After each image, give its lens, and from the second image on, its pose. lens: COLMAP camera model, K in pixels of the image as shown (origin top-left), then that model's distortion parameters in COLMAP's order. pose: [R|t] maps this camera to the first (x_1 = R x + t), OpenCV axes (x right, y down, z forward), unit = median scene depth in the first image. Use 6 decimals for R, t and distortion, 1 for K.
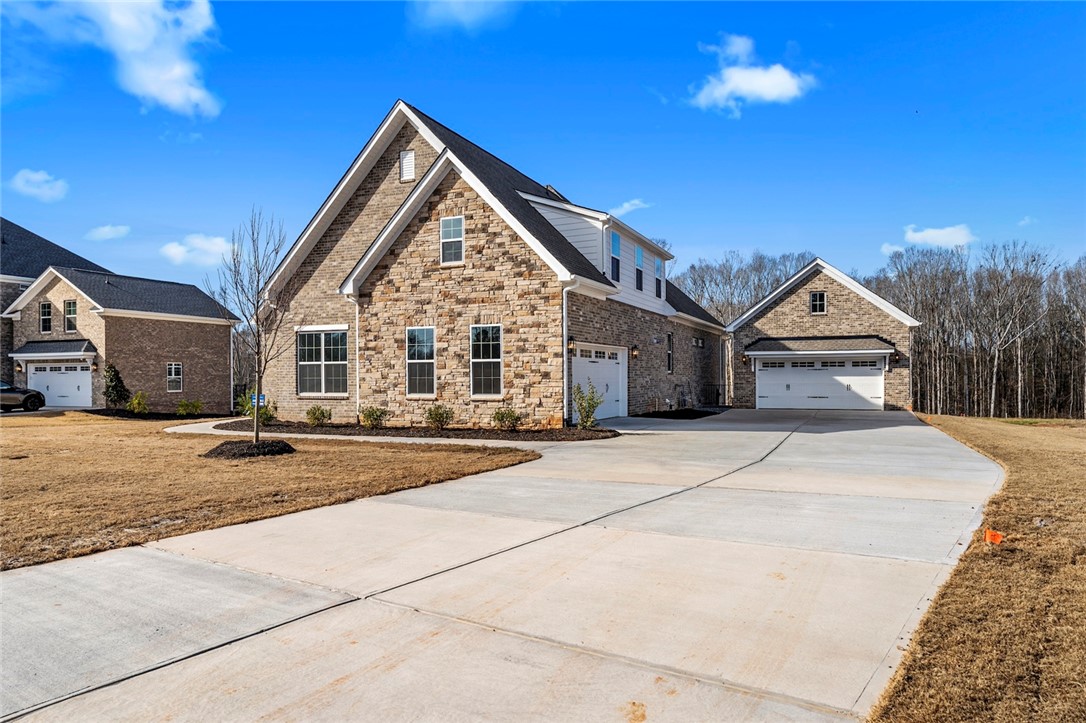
lens RADIAL K [[690.5, 0, 551.5], [0, 690.5, 370.9], [0, 0, 1]] dist [0.025279, 0.000218]
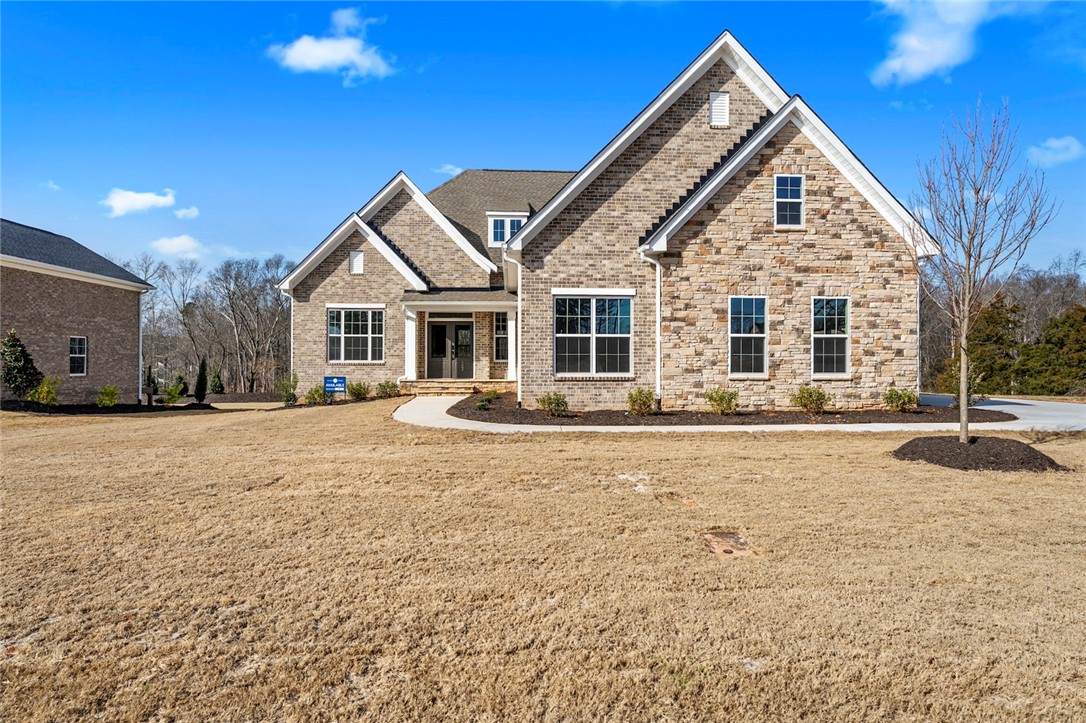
lens RADIAL K [[579.0, 0, 545.7], [0, 579.0, 356.8], [0, 0, 1]] dist [-0.006297, -0.000663]
pose [[0.897177, 0.010068, 0.441557, -0.733944], [-0.008020, 0.999947, -0.006506, 0.019421], [-0.441599, 0.002296, 0.897210, 0.458246]]
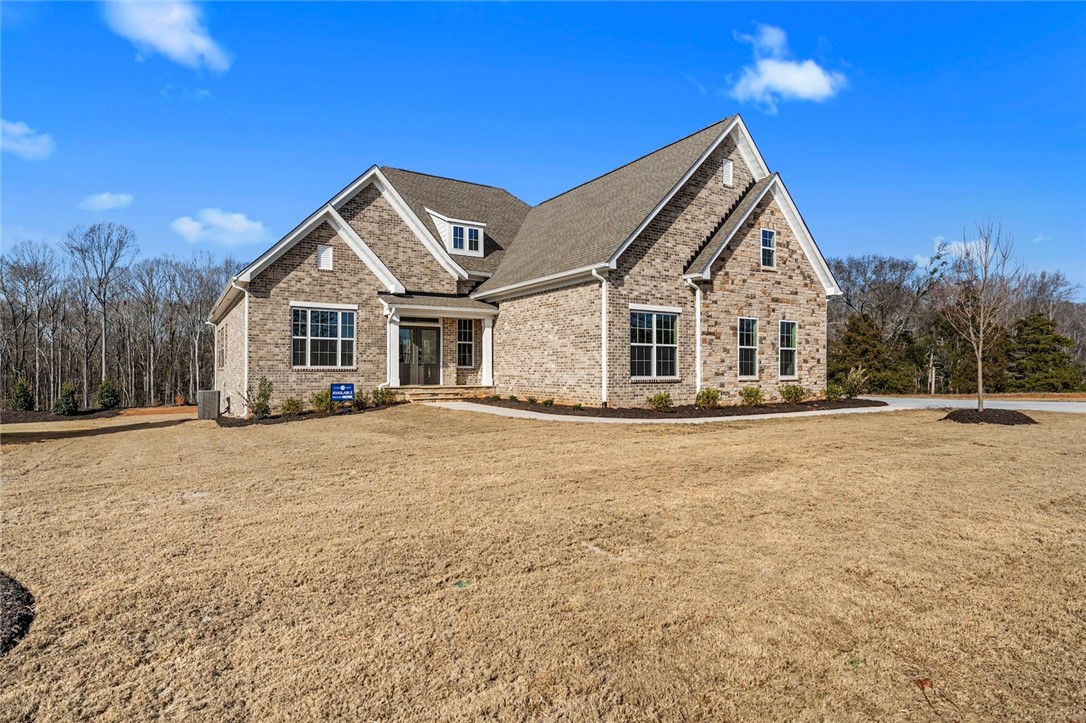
lens RADIAL K [[579.0, 0, 544.4], [0, 579.0, 361.1], [0, 0, 1]] dist [-0.006297, -0.000663]
pose [[0.570729, 0.017656, 0.820948, -1.165078], [-0.007741, 0.999840, -0.016122, 0.026684], [-0.821102, 0.002847, 0.570775, 0.725752]]
